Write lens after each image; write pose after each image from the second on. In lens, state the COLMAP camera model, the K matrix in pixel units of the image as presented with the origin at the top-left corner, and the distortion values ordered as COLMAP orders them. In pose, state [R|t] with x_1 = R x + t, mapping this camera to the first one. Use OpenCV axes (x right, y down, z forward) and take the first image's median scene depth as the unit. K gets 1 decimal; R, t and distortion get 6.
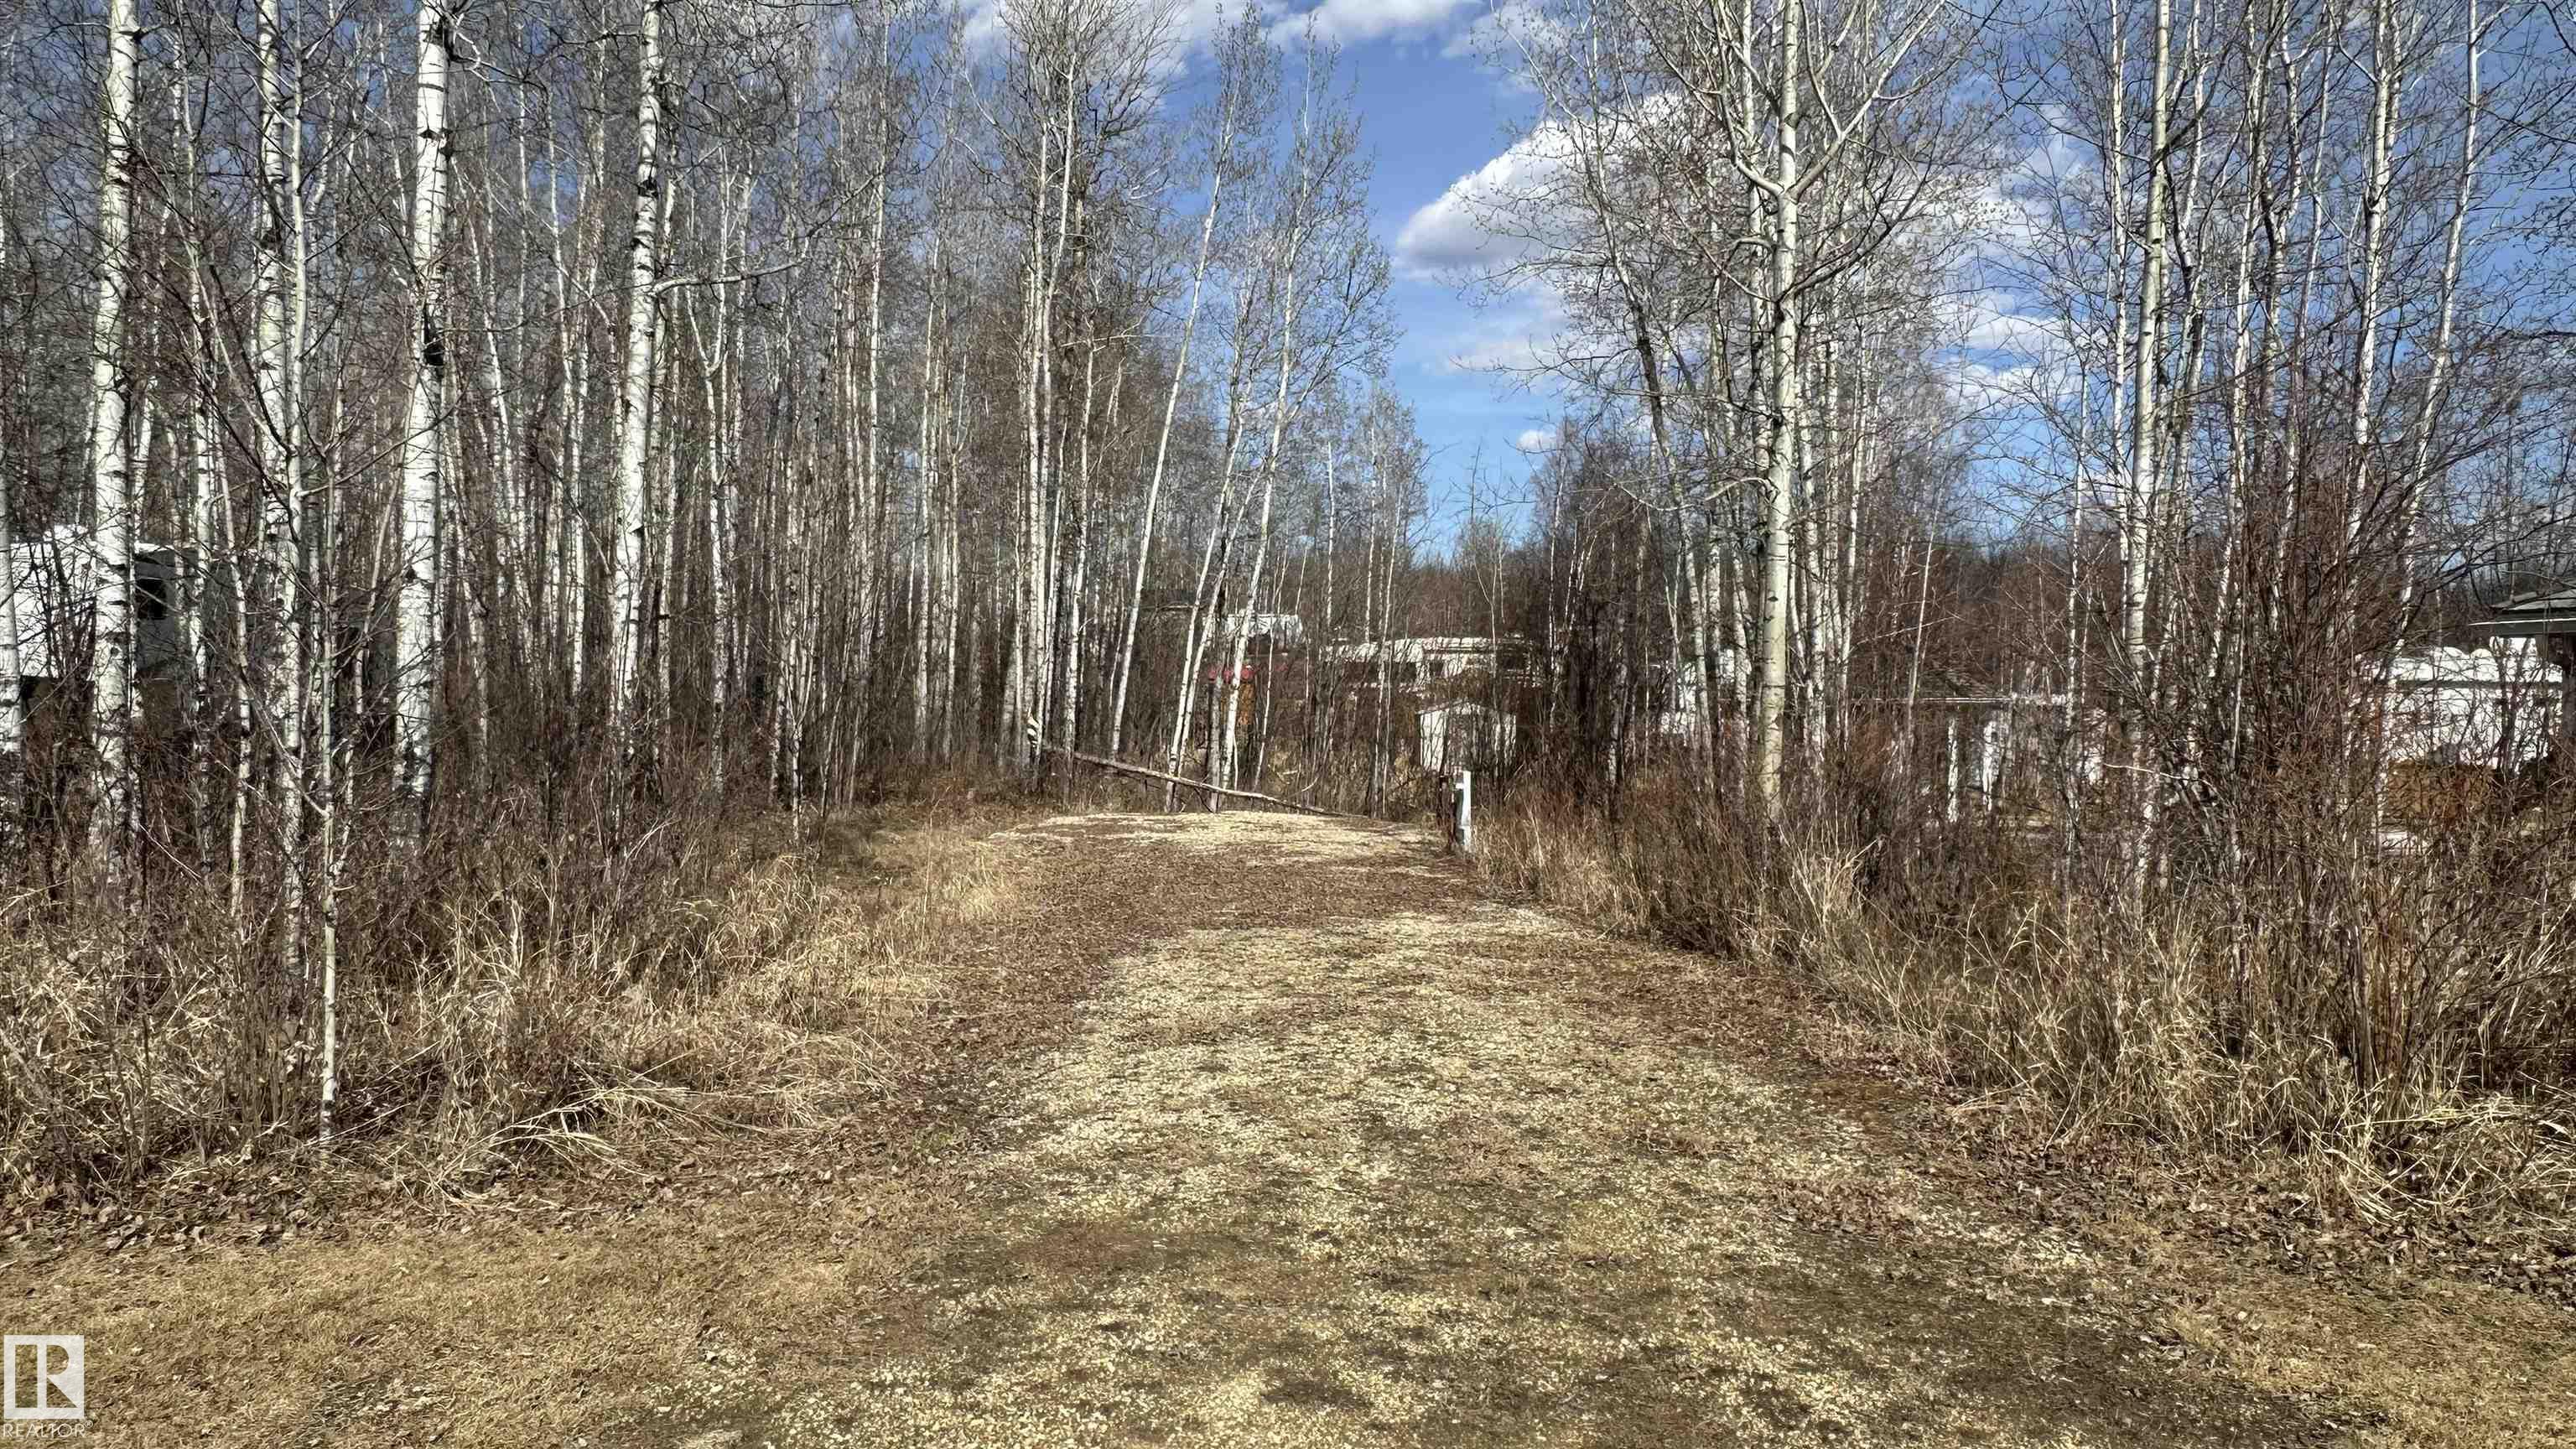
lens RADIAL K [[1766.8, 0, 1277.1], [0, 1766.8, 716.3], [0, 0, 1]] dist [0.005121, 0.001395]
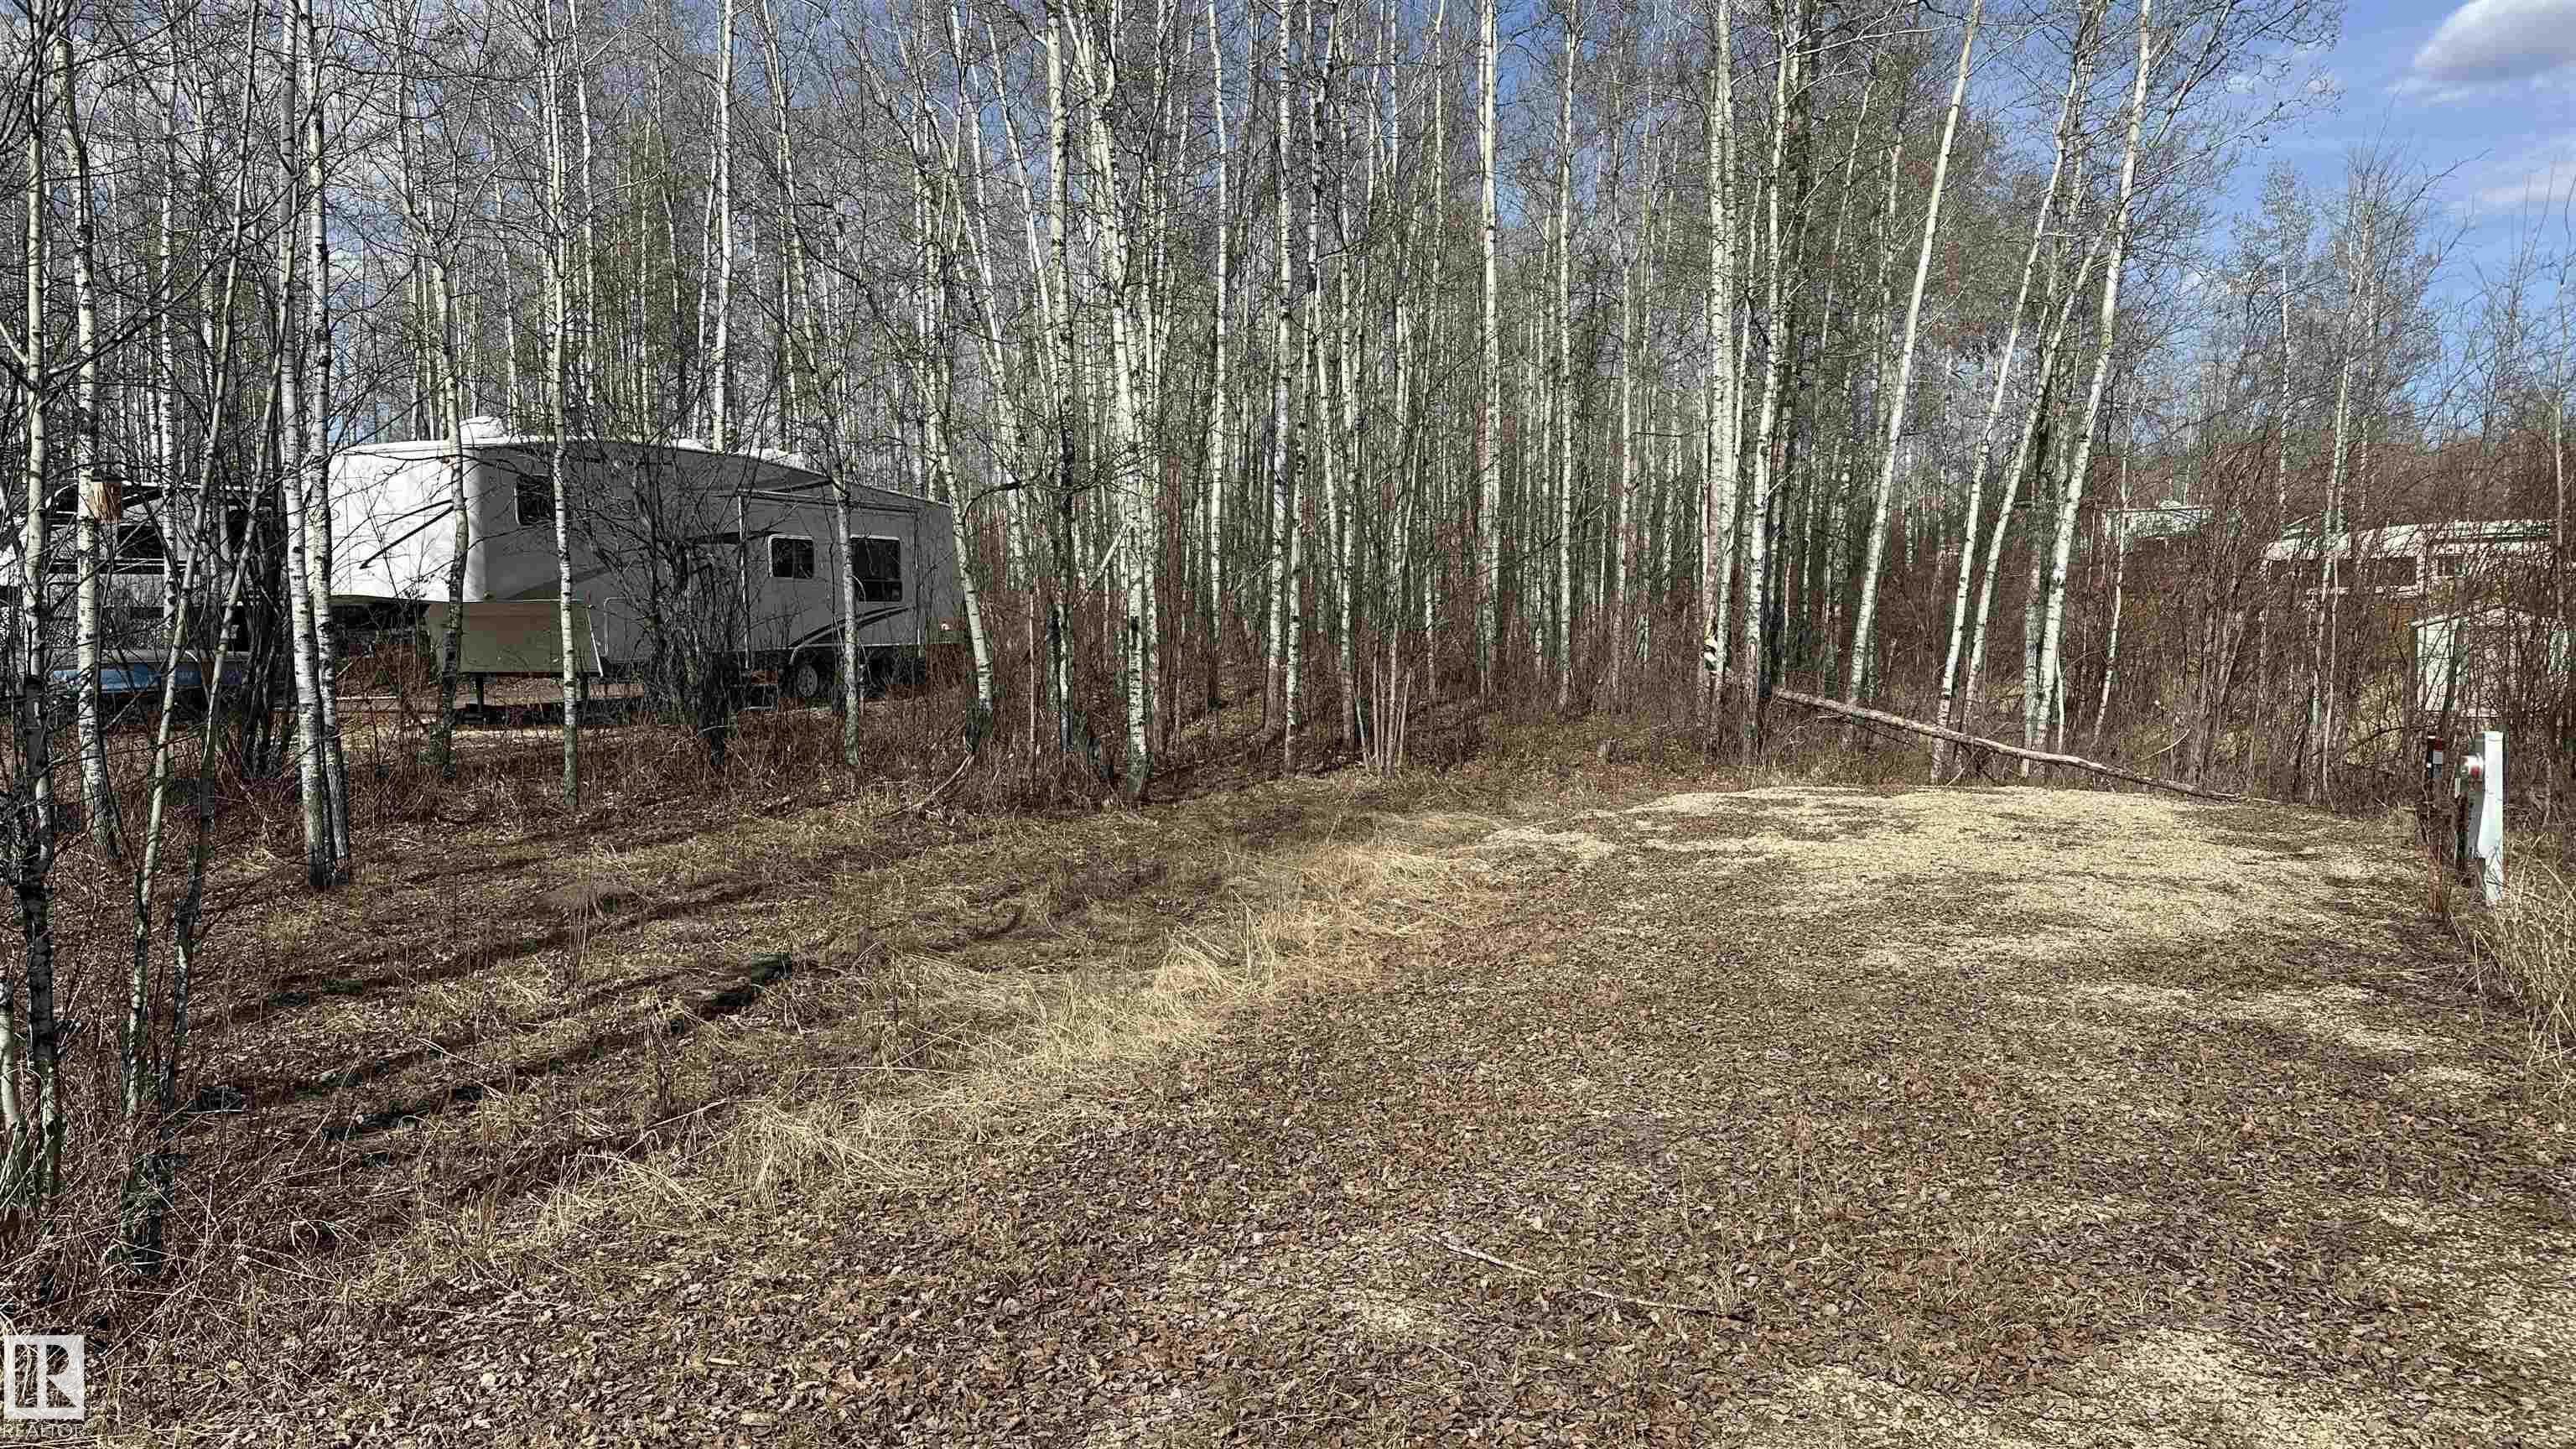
lens RADIAL K [[1783.5, 0, 1266.2], [0, 1783.5, 722.4], [0, 0, 1]] dist [0.154664, -0.266573]
pose [[0.883385, 0.008055, -0.468579, 0.088733], [0.011767, 0.999156, 0.039360, 0.013063], [0.468500, -0.040284, 0.882545, 0.840310]]
